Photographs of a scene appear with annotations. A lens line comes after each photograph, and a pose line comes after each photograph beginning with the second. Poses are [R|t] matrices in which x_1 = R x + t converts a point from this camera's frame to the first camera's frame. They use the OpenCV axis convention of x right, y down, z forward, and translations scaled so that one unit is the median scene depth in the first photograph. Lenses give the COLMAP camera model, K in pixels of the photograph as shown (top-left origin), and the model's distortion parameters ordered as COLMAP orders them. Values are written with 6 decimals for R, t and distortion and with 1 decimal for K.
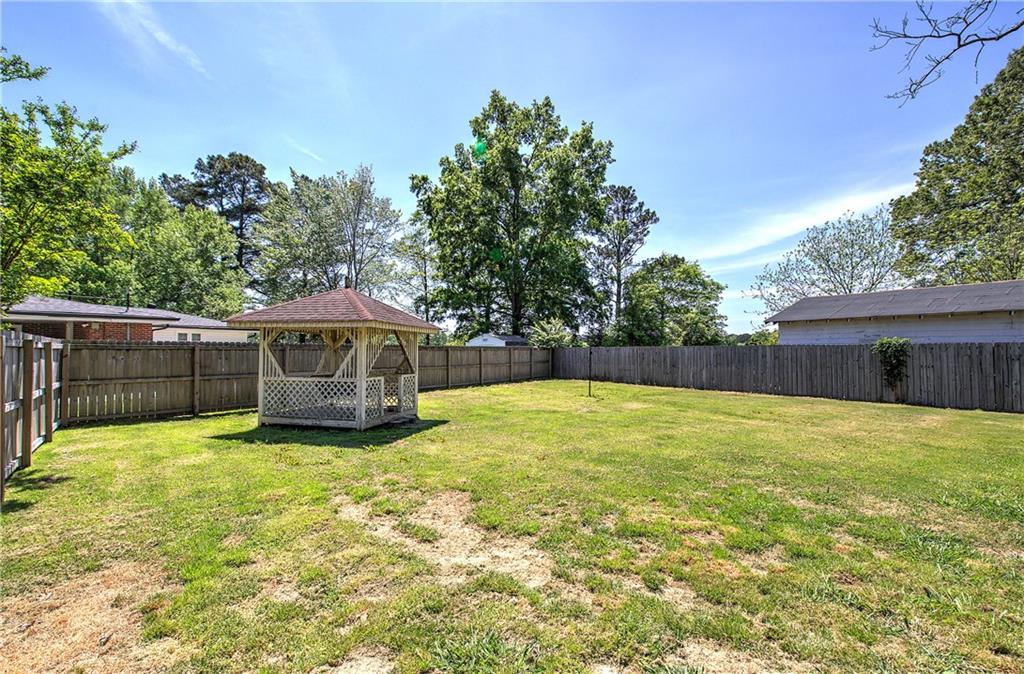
lens RADIAL K [[430.7, 0, 514.1], [0, 430.7, 335.2], [0, 0, 1]] dist [0.001028, 0.000603]
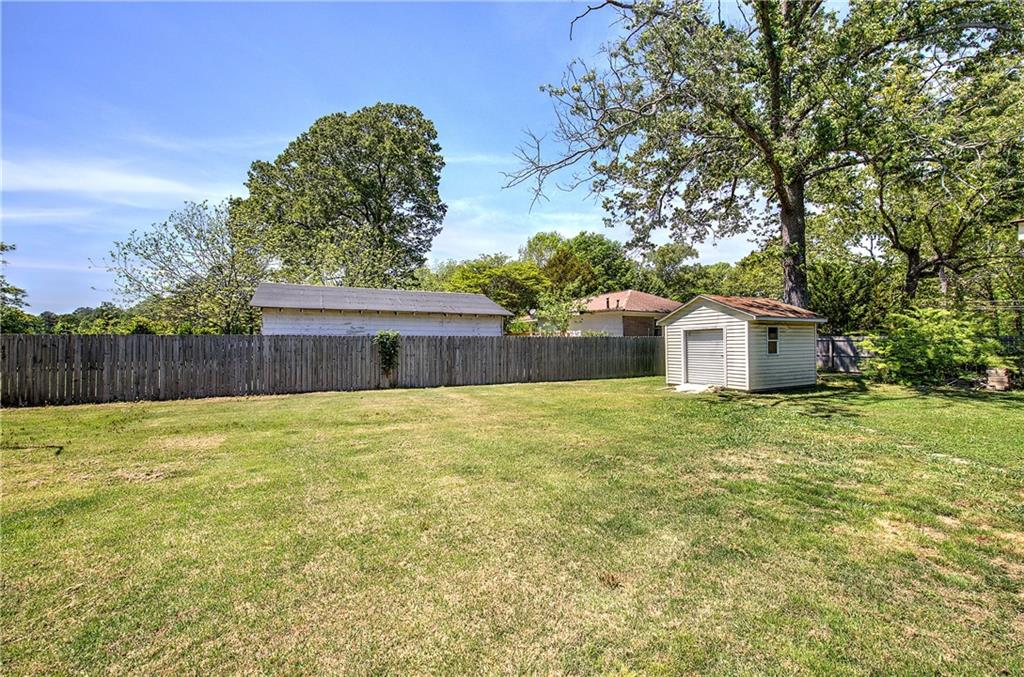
lens RADIAL K [[430.7, 0, 514.1], [0, 430.7, 336.7], [0, 0, 1]] dist [0.001028, 0.000603]
pose [[0.160089, 0.010851, 0.987043, -0.063676], [-0.035923, 0.999341, -0.005160, 0.005883], [-0.986449, -0.034631, 0.160373, 0.177753]]
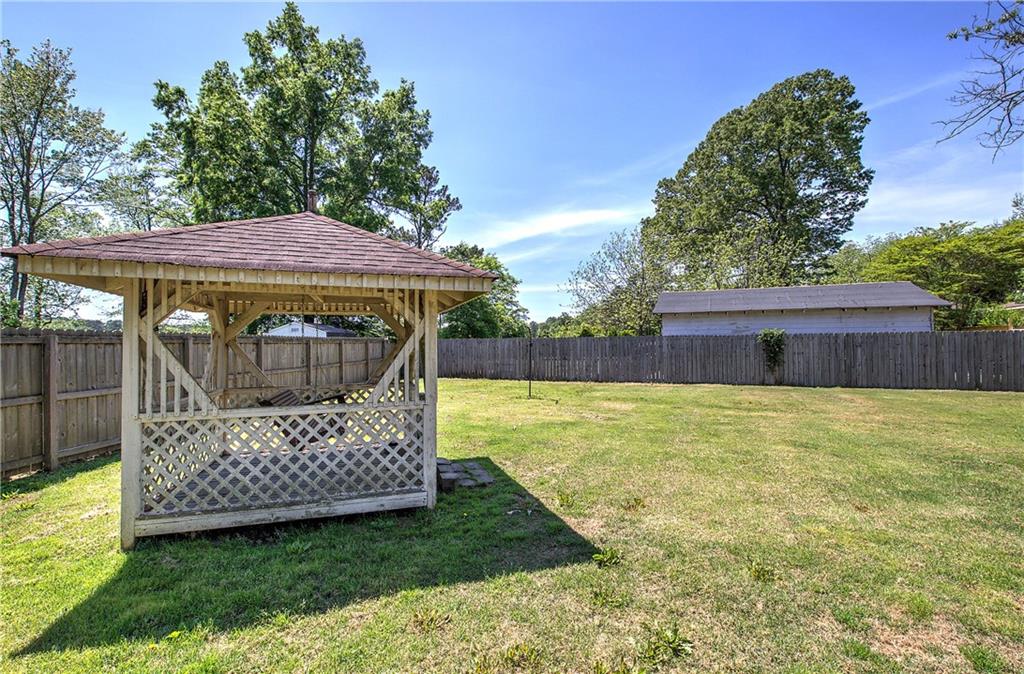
lens RADIAL K [[447.0, 0, 514.2], [0, 447.0, 333.9], [0, 0, 1]] dist [-0.000334, 0.000254]
pose [[0.857133, 0.002412, 0.515089, -0.119525], [-0.009804, 0.999884, 0.011633, 0.004289], [-0.515002, -0.015021, 0.857058, 0.118079]]
